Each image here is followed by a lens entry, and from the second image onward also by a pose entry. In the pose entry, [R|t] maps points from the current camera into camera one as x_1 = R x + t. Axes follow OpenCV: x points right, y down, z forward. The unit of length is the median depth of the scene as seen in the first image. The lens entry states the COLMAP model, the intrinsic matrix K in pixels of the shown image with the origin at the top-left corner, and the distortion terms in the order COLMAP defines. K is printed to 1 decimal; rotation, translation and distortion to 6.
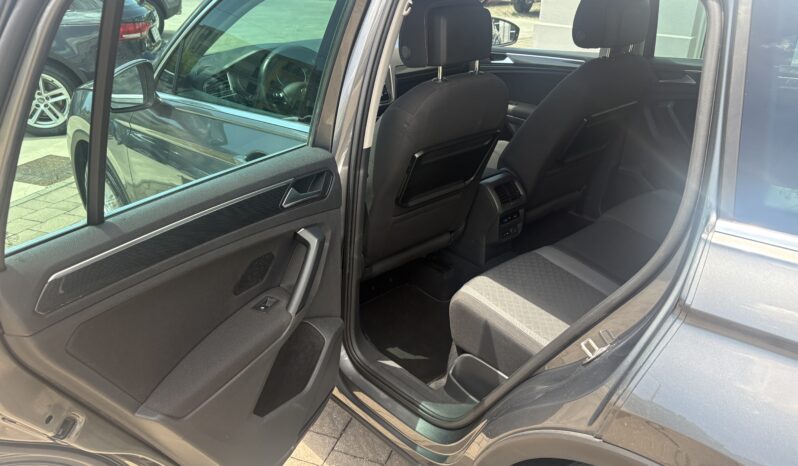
lens RADIAL K [[575.4, 0, 399.0], [0, 575.4, 233.0], [0, 0, 1]] dist [0.026480, -0.004678]
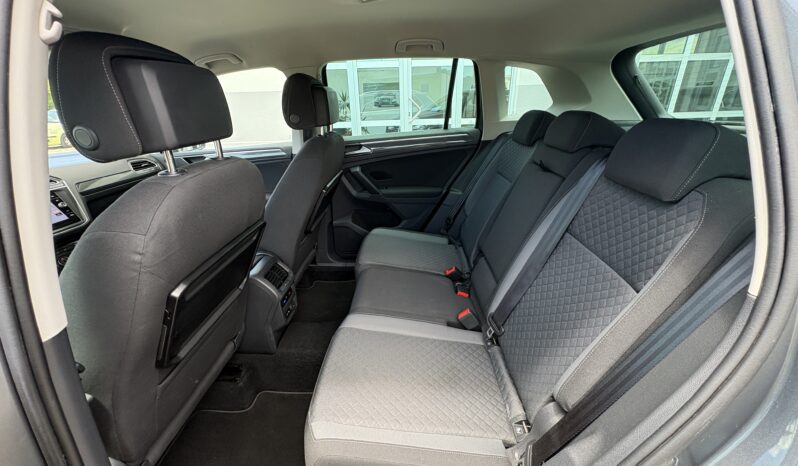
lens RADIAL K [[312.9, 0, 399.0], [0, 312.9, 233.0], [0, 0, 1]] dist [-0.001114, -0.000229]
pose [[0.689699, -0.298037, 0.659916, -0.006148], [0.342577, 0.937222, 0.065238, -0.136477], [-0.637931, 0.181077, 0.748502, 0.582508]]
